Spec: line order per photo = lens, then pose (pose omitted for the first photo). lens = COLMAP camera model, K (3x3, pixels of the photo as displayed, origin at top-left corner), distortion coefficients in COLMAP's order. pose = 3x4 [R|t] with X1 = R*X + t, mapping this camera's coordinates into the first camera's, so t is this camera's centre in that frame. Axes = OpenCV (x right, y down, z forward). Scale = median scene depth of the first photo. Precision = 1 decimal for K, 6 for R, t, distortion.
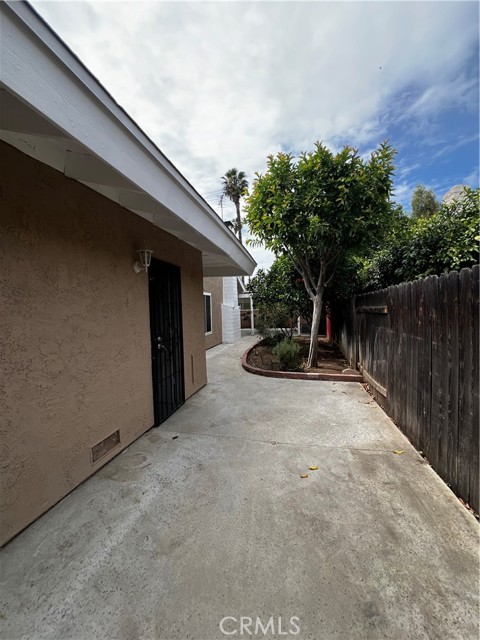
lens RADIAL K [[255.1, 0, 240.4], [0, 255.1, 318.2], [0, 0, 1]] dist [-0.004086, 0.000537]
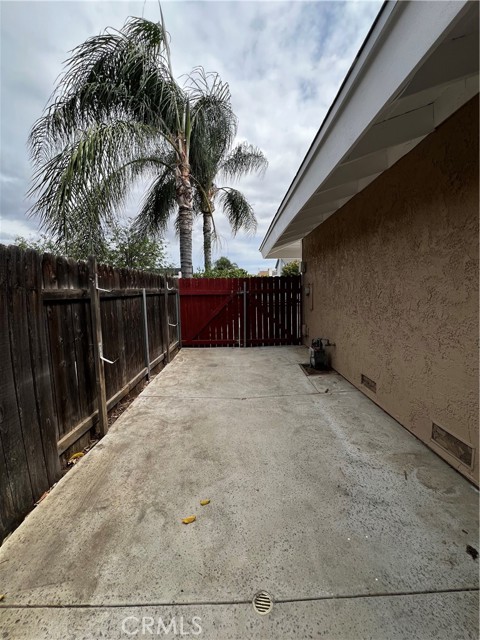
lens RADIAL K [[255.1, 0, 240.4], [0, 255.1, 318.2], [0, 0, 1]] dist [-0.004086, 0.000537]
pose [[-0.968971, 0.081740, -0.233269, 0.290879], [0.046968, 0.987431, 0.150908, -0.037138], [0.242672, 0.135269, -0.960631, 1.745075]]
